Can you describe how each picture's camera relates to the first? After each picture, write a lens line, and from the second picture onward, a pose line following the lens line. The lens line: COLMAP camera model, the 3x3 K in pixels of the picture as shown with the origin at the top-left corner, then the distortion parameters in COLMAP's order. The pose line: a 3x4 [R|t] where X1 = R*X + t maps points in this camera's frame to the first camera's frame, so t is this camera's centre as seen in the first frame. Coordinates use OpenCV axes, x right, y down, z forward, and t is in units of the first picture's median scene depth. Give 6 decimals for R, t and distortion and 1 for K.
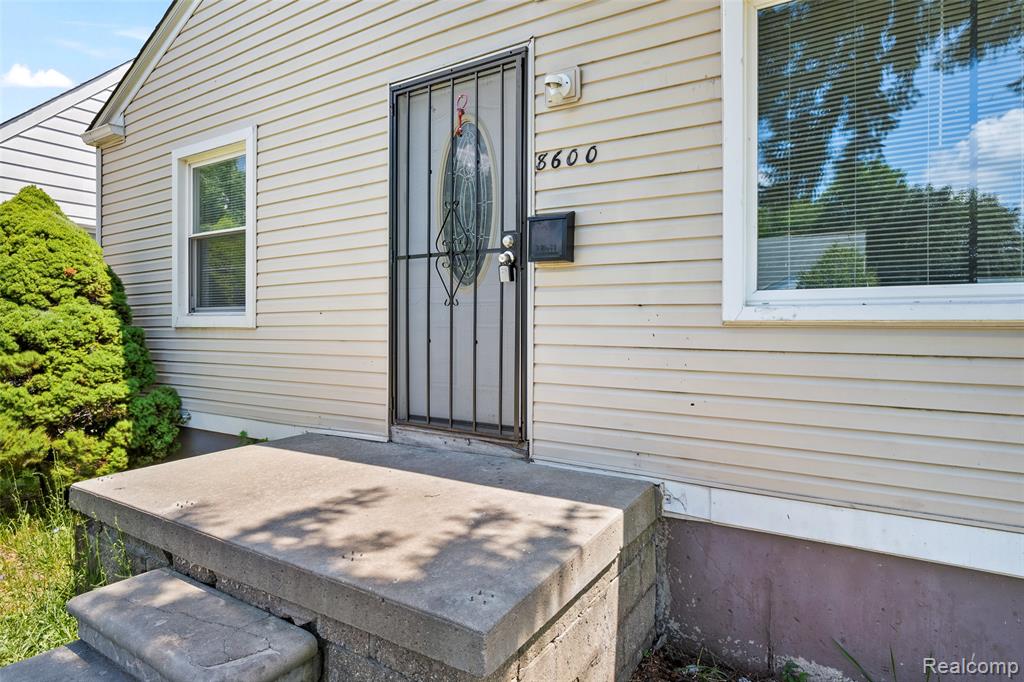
lens RADIAL K [[548.9, 0, 519.0], [0, 548.9, 325.6], [0, 0, 1]] dist [-0.000790, 0.000710]
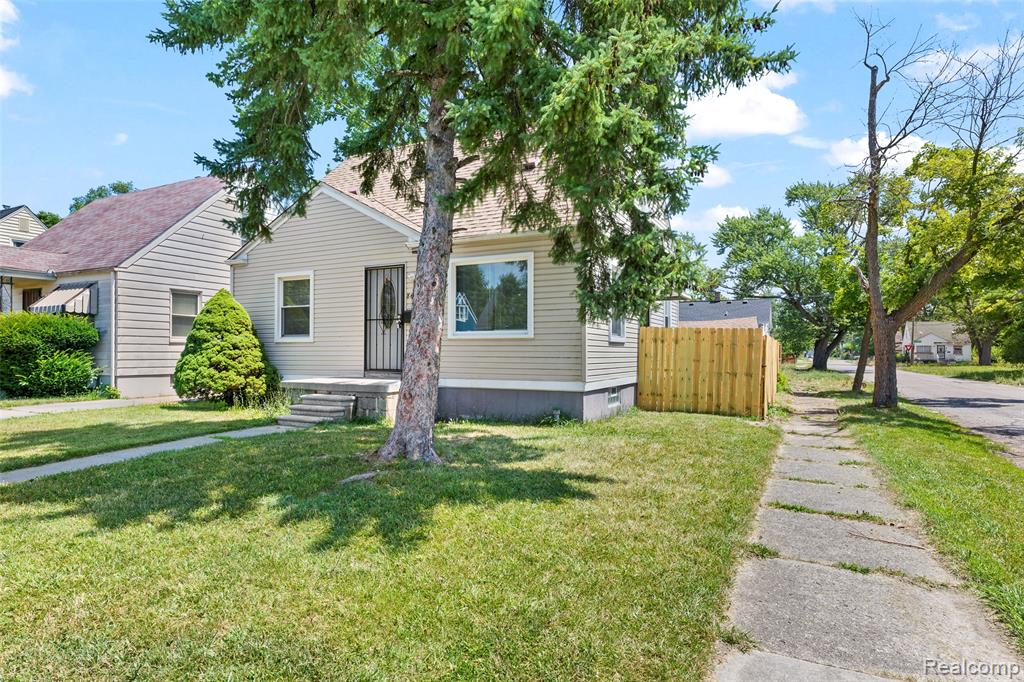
lens RADIAL K [[548.9, 0, 510.9], [0, 548.9, 351.5], [0, 0, 1]] dist [-0.000790, 0.000710]
pose [[0.996600, 0.002436, 0.082362, 0.366466], [-0.002153, 0.999991, -0.003531, 0.074150], [-0.082370, 0.003342, 0.996596, -2.341674]]
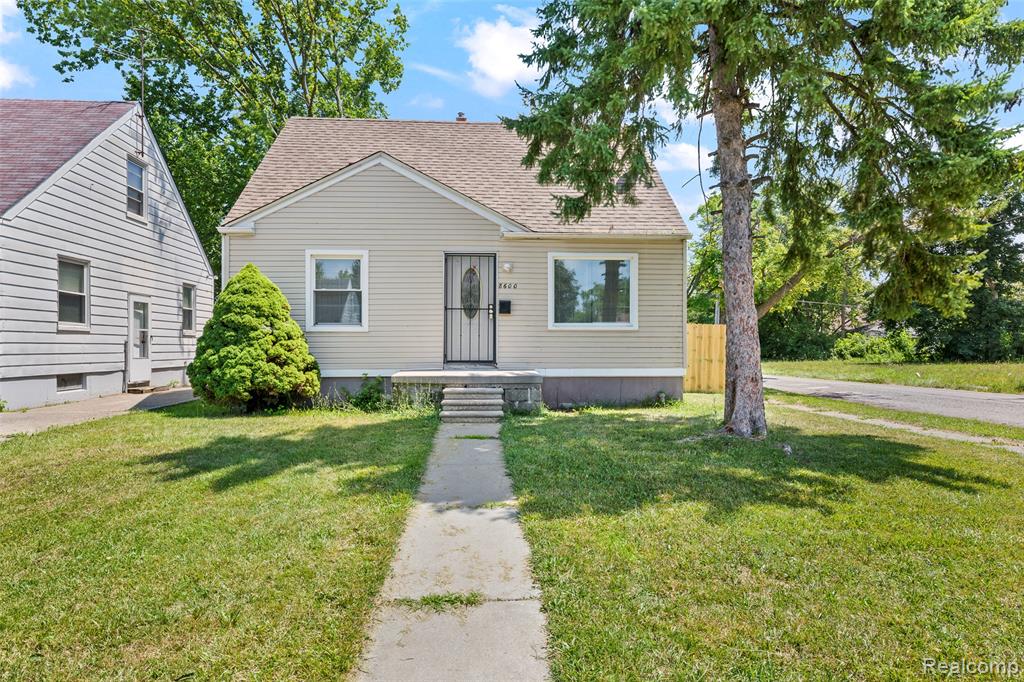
lens RADIAL K [[548.9, 0, 490.0], [0, 548.9, 345.4], [0, 0, 1]] dist [-0.000790, 0.000710]
pose [[0.831563, 0.001140, 0.555429, -1.744556], [0.000659, 0.999995, -0.003039, 0.091677], [-0.555430, 0.002893, 0.831558, -1.696978]]
